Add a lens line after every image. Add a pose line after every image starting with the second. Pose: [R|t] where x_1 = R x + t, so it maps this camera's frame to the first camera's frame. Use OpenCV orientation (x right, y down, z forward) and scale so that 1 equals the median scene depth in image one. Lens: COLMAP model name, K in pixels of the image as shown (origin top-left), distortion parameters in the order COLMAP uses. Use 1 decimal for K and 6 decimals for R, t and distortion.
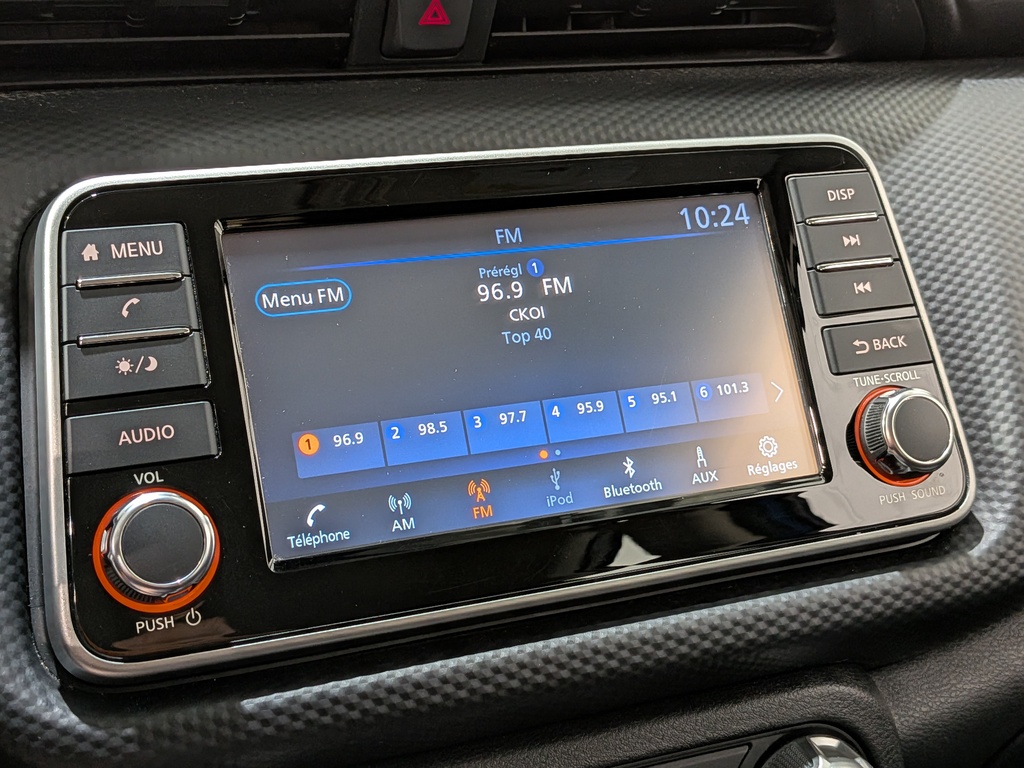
lens RADIAL K [[1519.9, 0, 511.1], [0, 1519.9, 355.8], [0, 0, 1]] dist [0.042747, 0.000000]
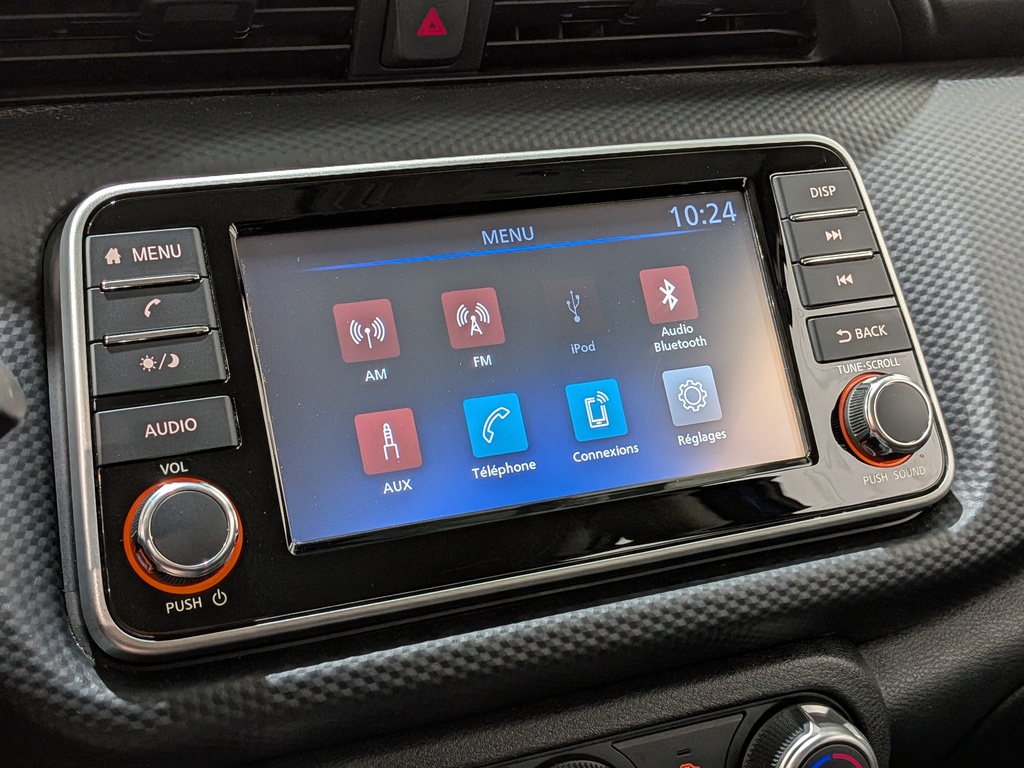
lens RADIAL K [[1519.9, 0, 519.9], [0, 1519.9, 396.6], [0, 0, 1]] dist [0.042747, 0.000000]
pose [[0.999757, -0.018809, 0.011512, -0.007283], [0.018608, 0.999677, 0.017287, 0.014118], [-0.011834, -0.017068, 0.999784, -0.051686]]
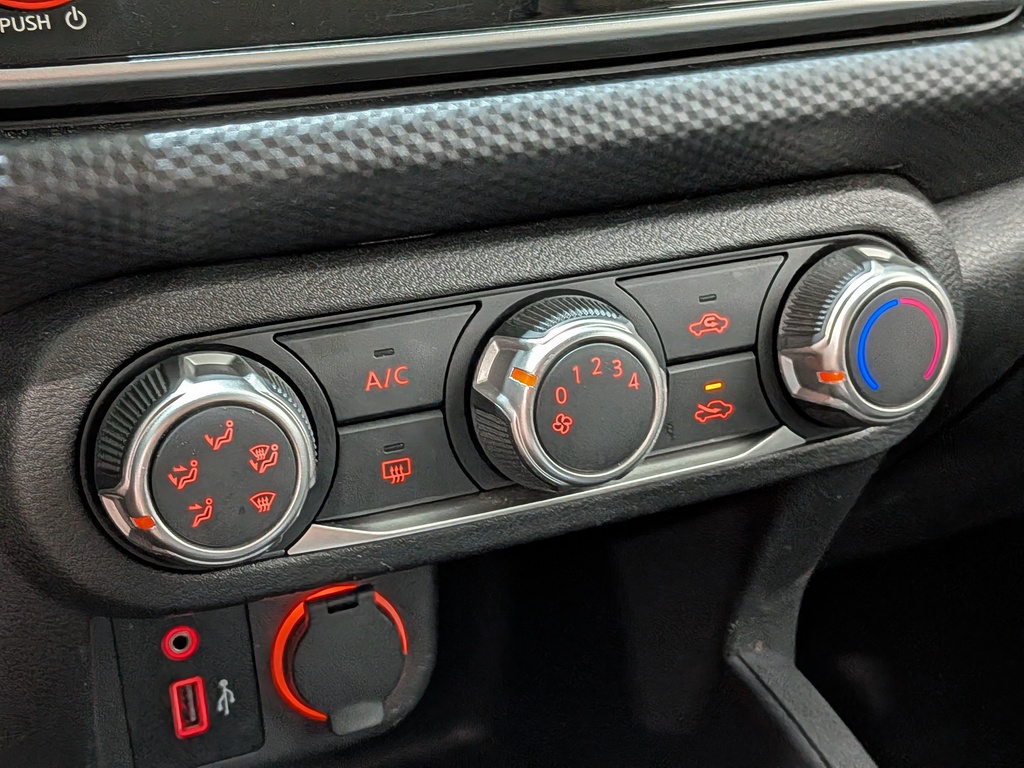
lens RADIAL K [[1519.9, 0, 510.9], [0, 1519.9, 415.1], [0, 0, 1]] dist [0.042747, 0.000000]
pose [[0.999582, -0.020794, 0.020079, -0.009528], [0.017736, 0.989703, 0.142030, 0.220190], [-0.022826, -0.141615, 0.989659, 0.179248]]
